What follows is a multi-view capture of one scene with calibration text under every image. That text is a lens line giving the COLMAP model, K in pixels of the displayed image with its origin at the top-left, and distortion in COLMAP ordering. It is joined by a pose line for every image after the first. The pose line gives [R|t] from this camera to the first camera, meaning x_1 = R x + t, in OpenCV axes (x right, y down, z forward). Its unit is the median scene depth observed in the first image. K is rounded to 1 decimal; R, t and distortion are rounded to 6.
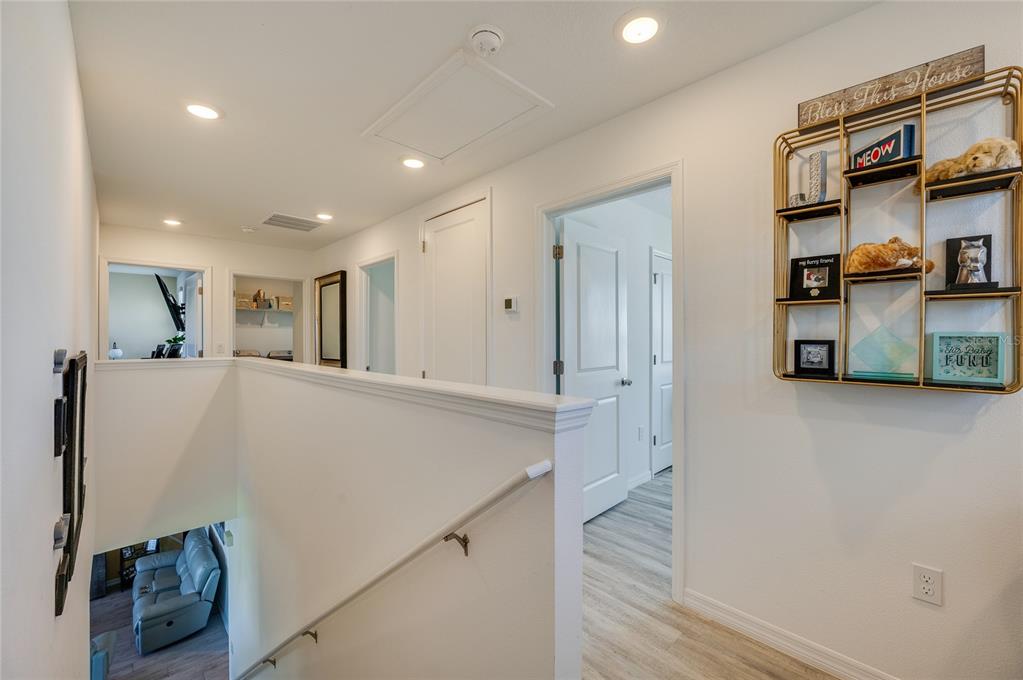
lens RADIAL K [[414.4, 0, 516.1], [0, 414.4, 340.0], [0, 0, 1]] dist [-0.000805, -0.006432]
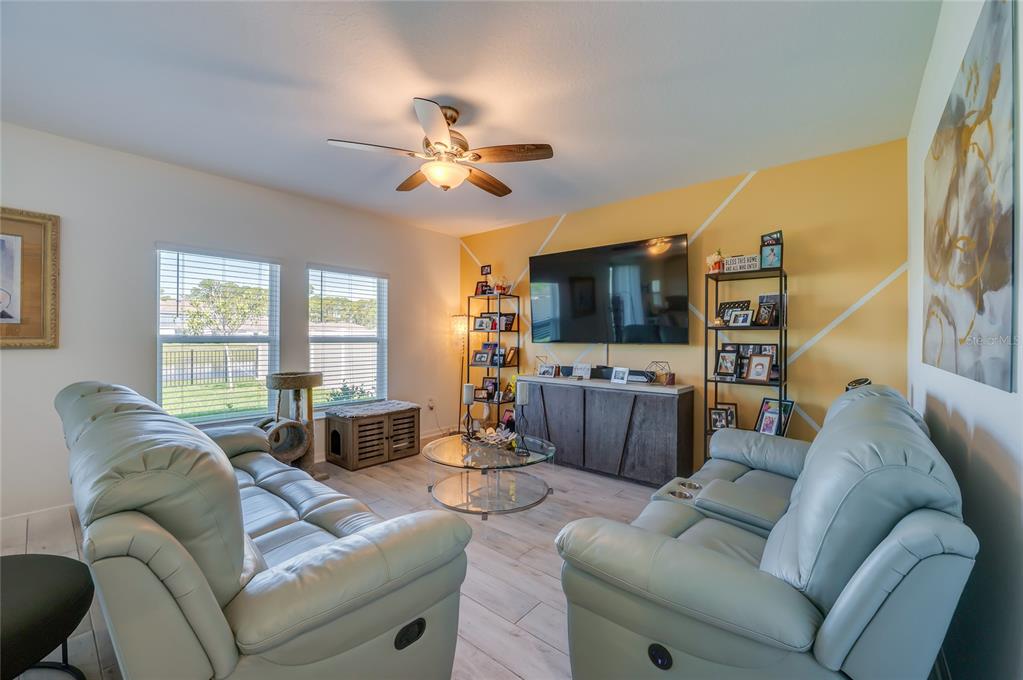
lens RADIAL K [[414.4, 0, 516.1], [0, 414.4, 340.0], [0, 0, 1]] dist [-0.000805, -0.006432]
pose [[0.082391, -0.005014, -0.996587, -0.611504], [-0.005849, 0.999968, -0.005515, 0.506194], [0.996583, 0.006284, 0.082359, 0.858773]]
